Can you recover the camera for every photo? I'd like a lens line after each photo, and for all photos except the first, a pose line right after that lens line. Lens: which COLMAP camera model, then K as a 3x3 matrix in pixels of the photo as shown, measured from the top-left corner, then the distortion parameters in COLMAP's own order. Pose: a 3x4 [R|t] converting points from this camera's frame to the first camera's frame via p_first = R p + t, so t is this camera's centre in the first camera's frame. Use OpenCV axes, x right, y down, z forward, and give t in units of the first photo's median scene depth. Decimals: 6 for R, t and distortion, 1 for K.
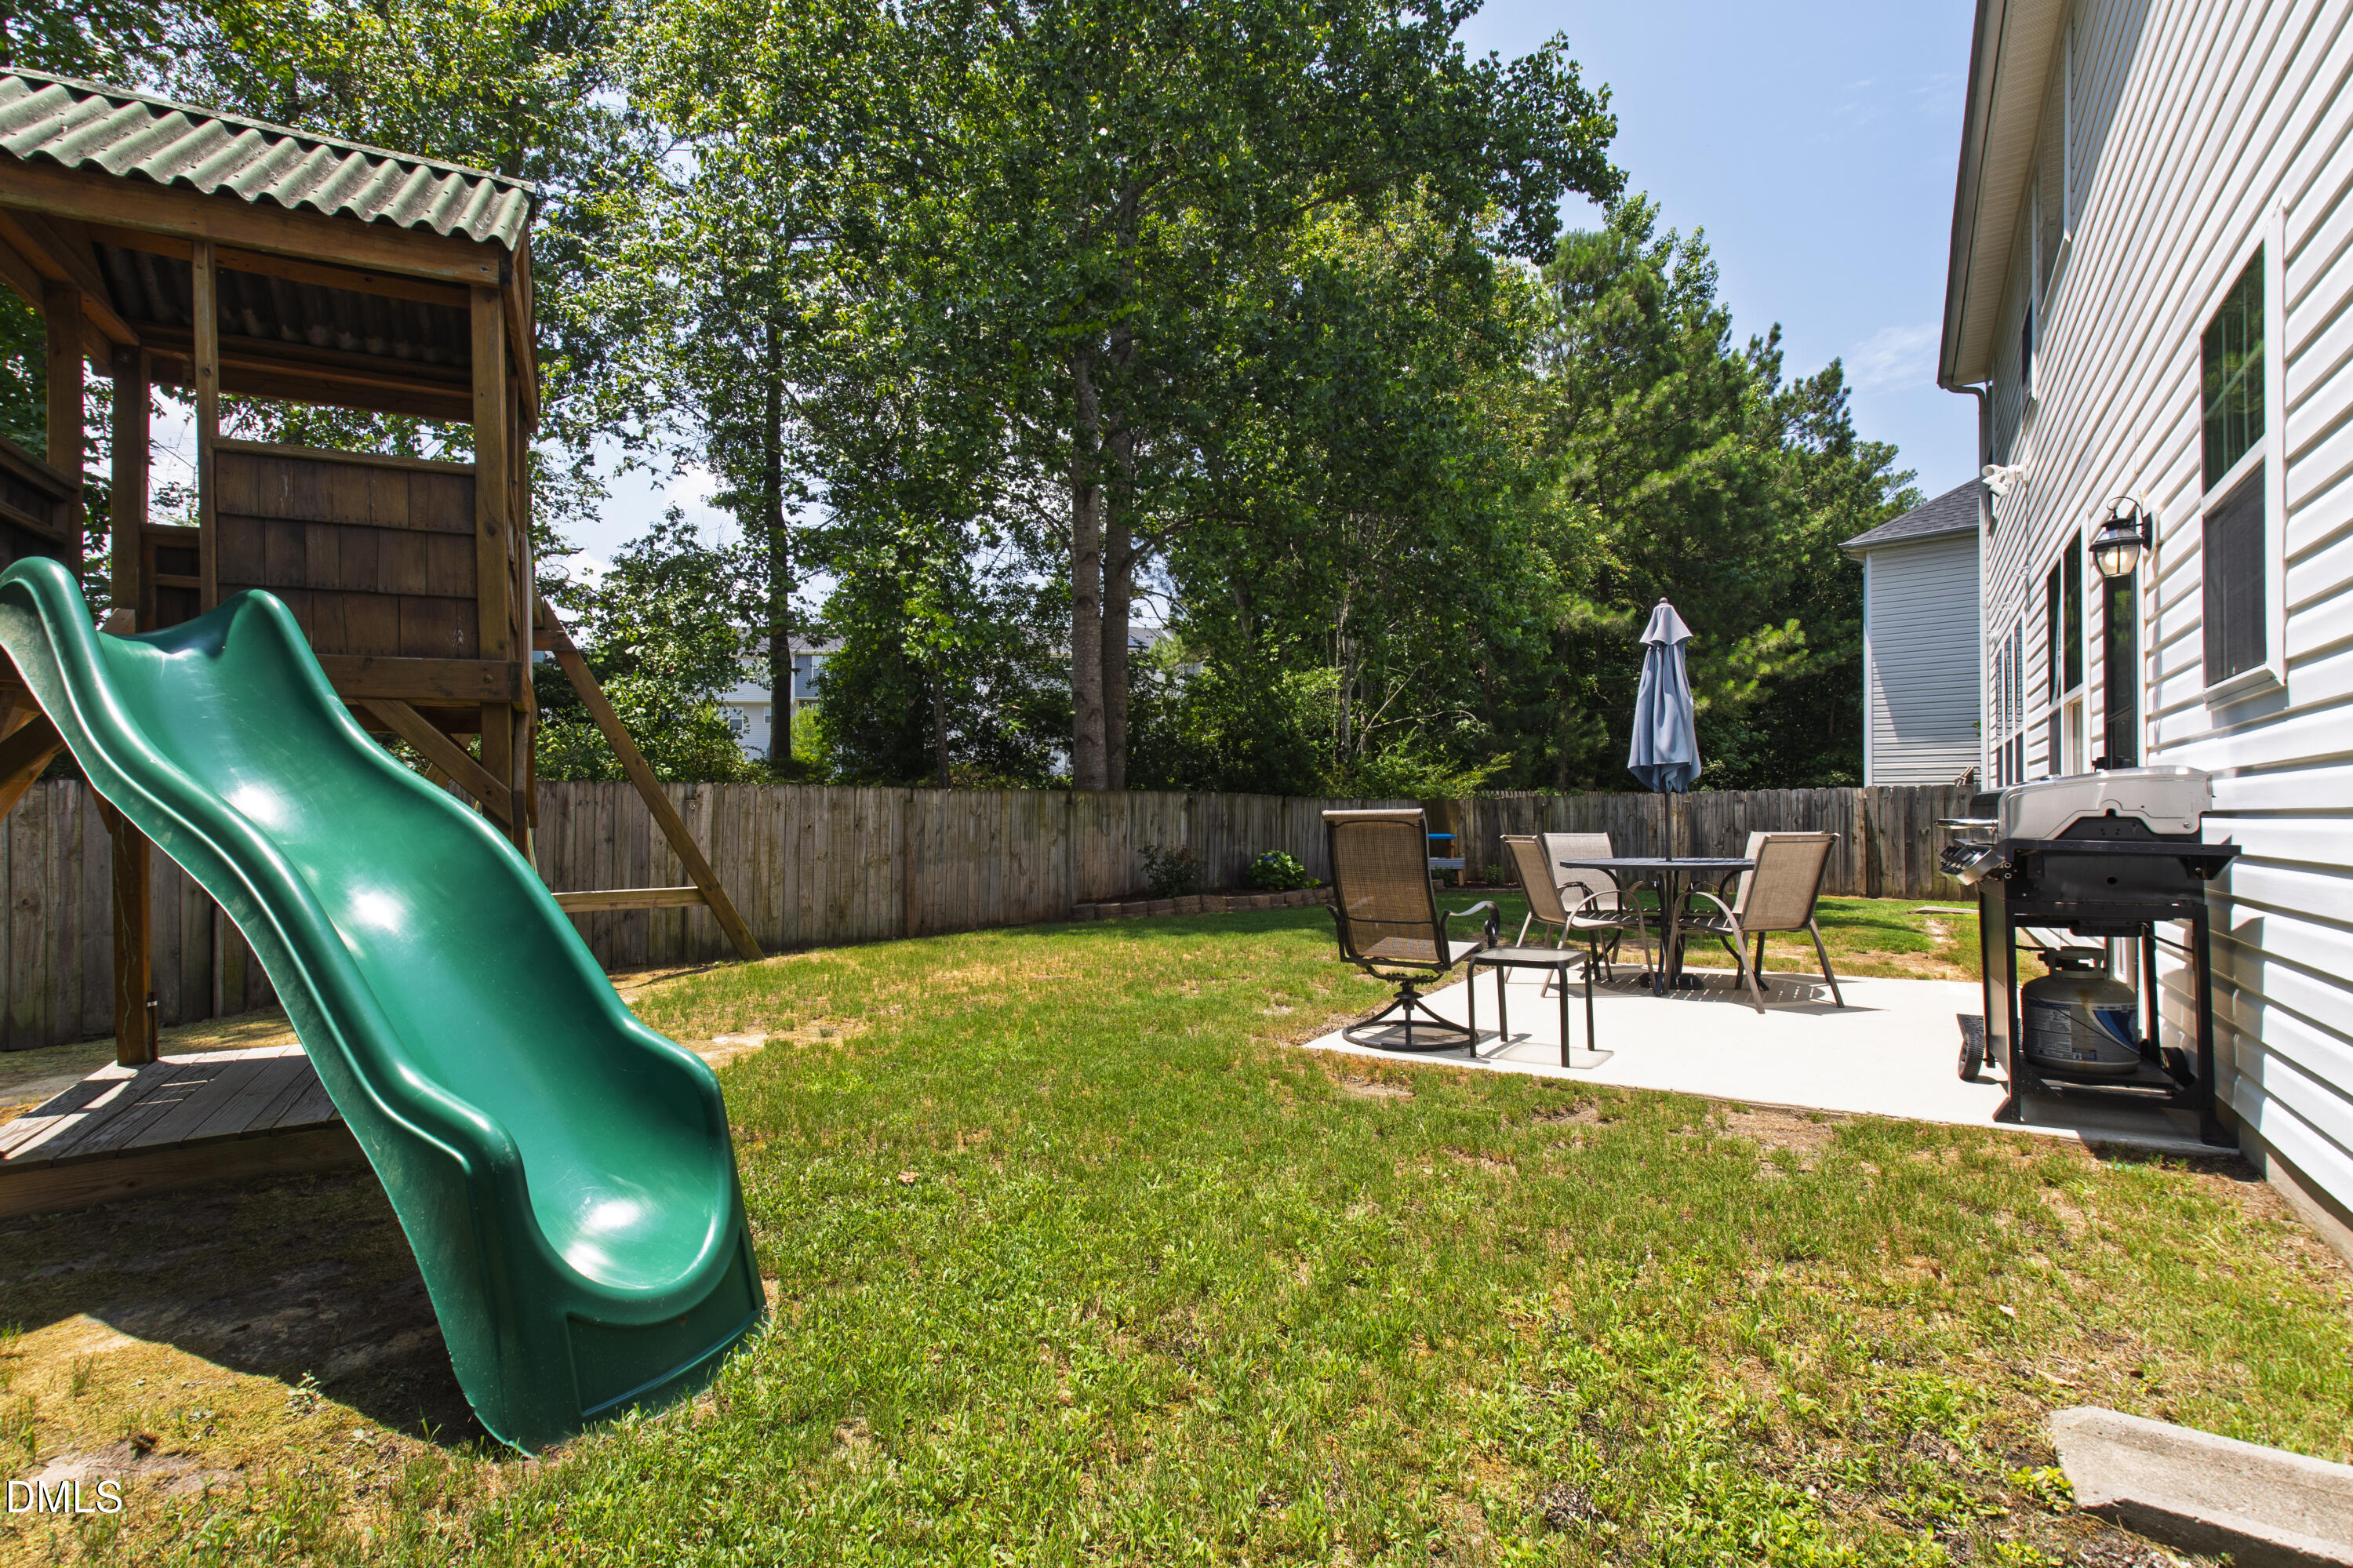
lens RADIAL K [[1023.9, 0, 1160.1], [0, 1023.9, 805.5], [0, 0, 1]] dist [-0.000830, -0.005818]
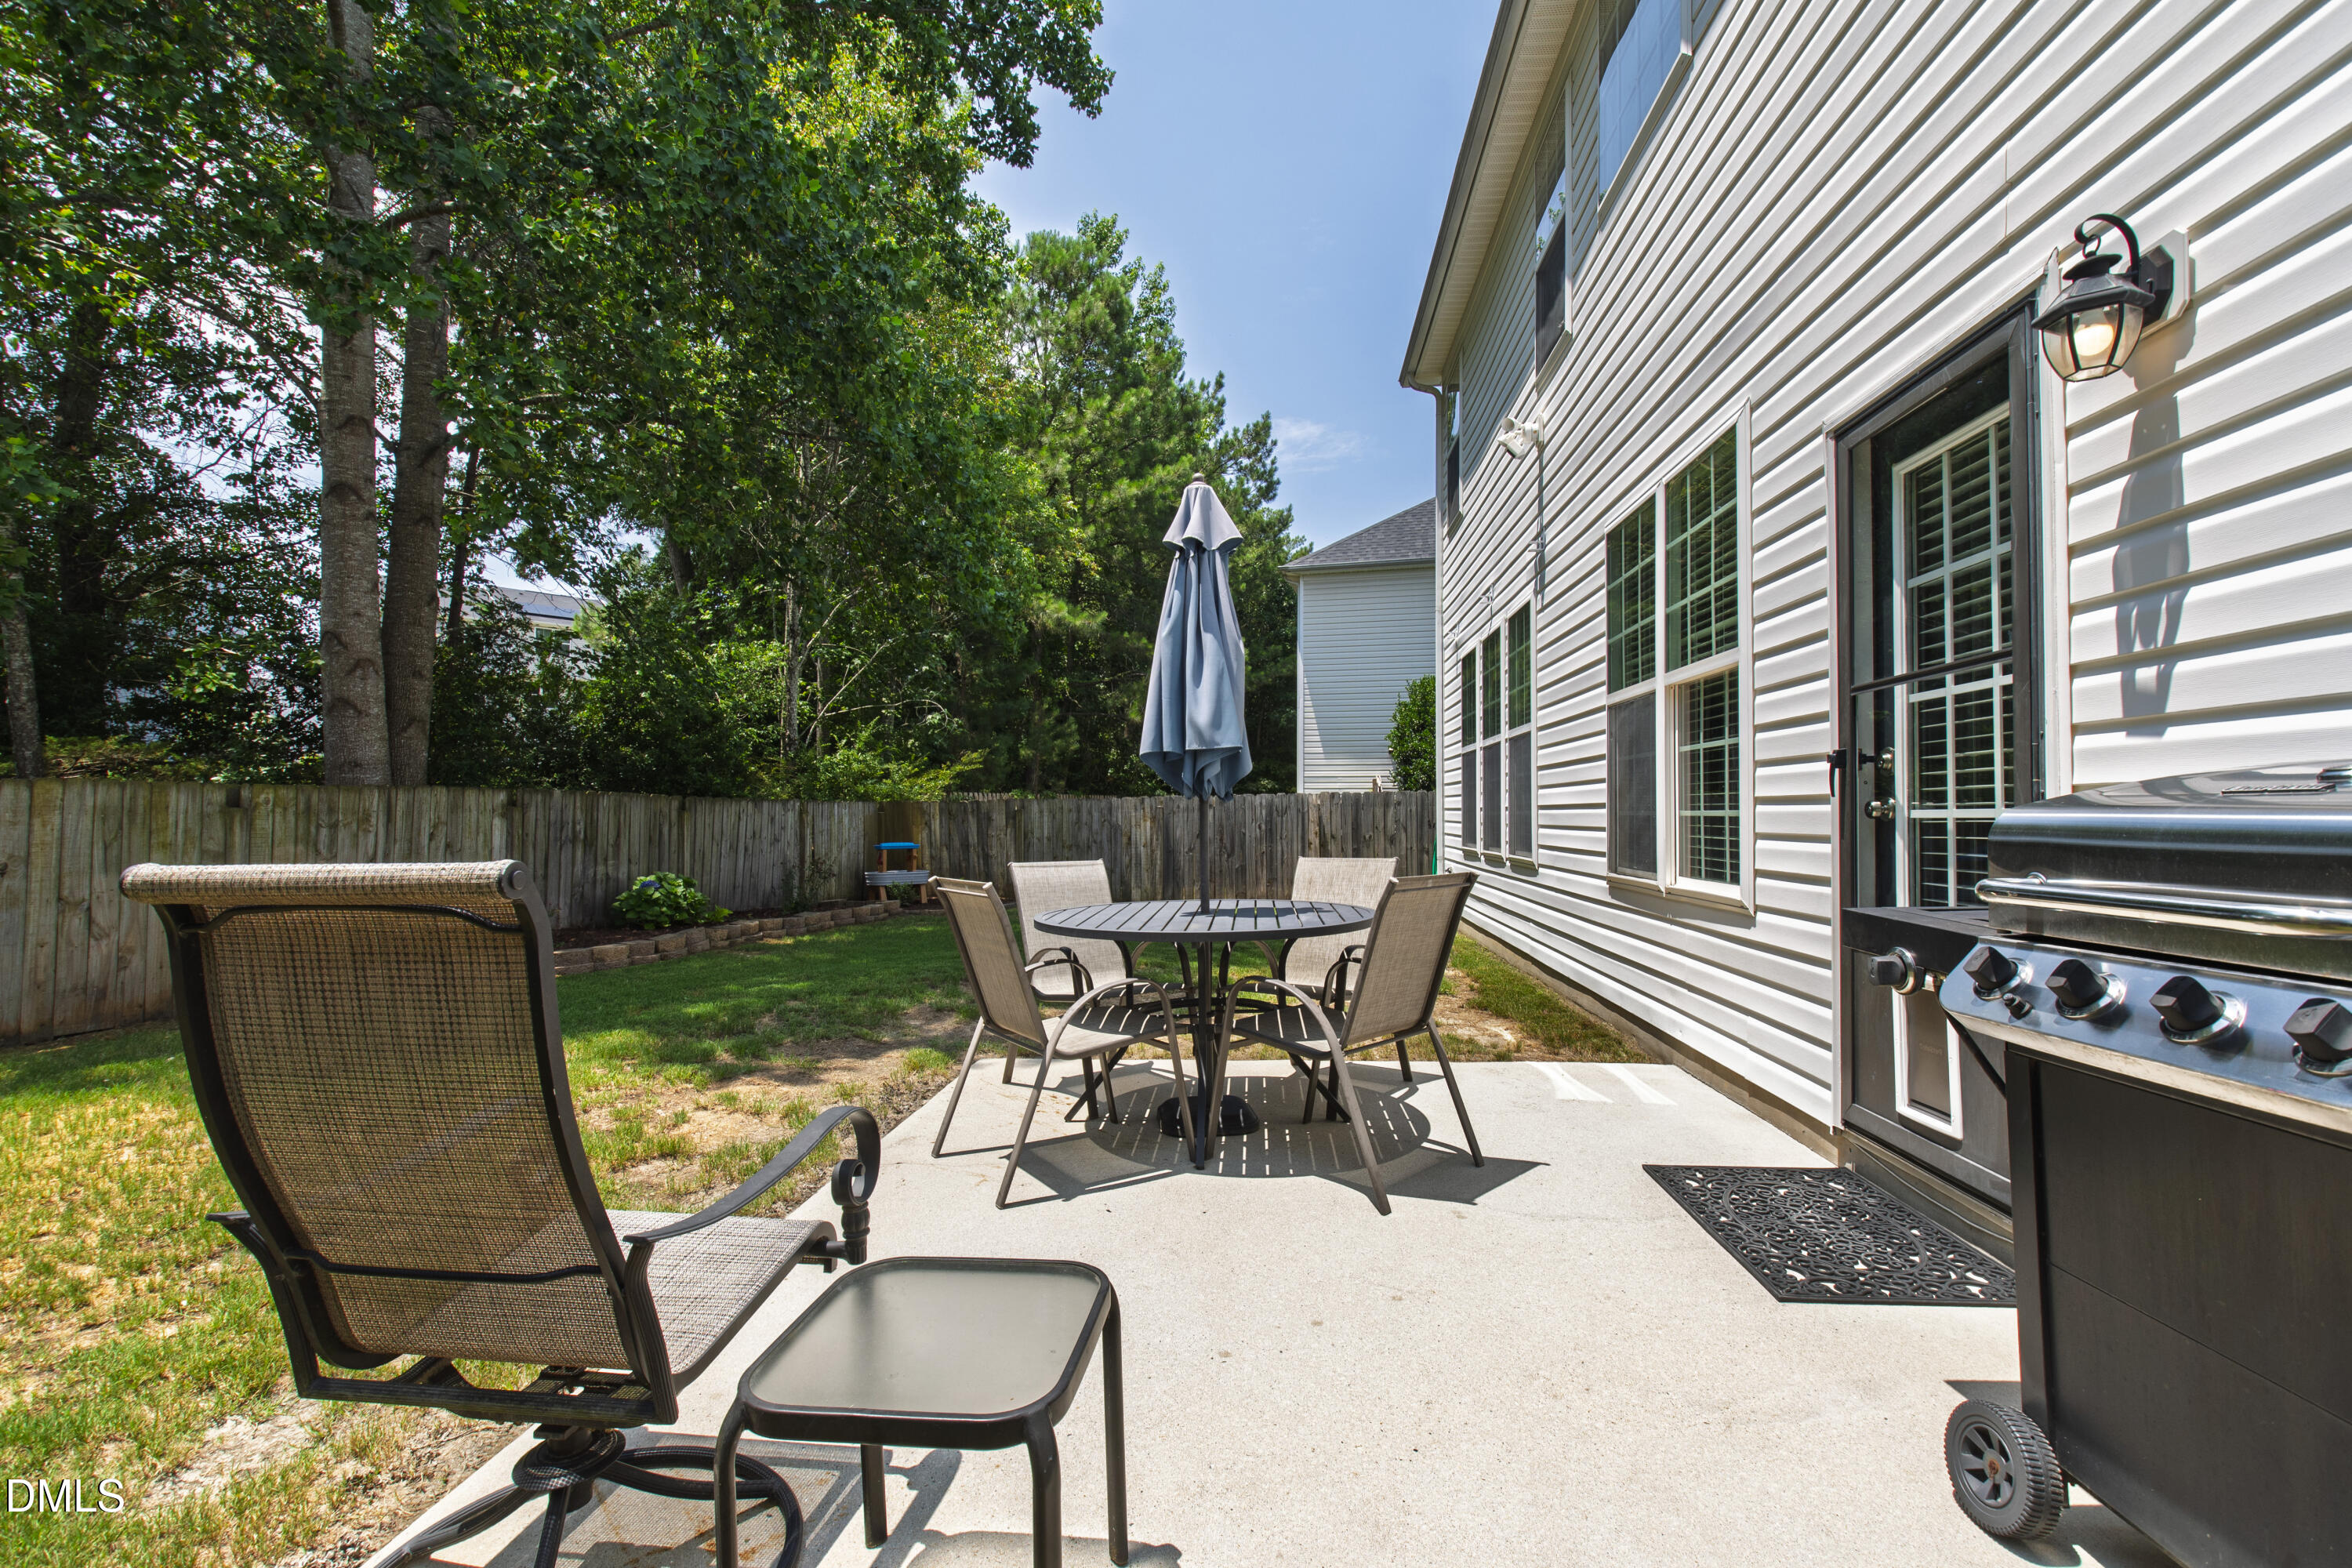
lens RADIAL K [[1023.4, 0, 1159.6], [0, 1023.4, 805.5], [0, 0, 1]] dist [-0.000830, -0.005818]
pose [[0.879843, 0.005255, 0.475236, 0.042243], [-0.004785, 0.999986, -0.002199, -0.001552], [-0.475241, -0.000339, 0.879855, 0.108438]]
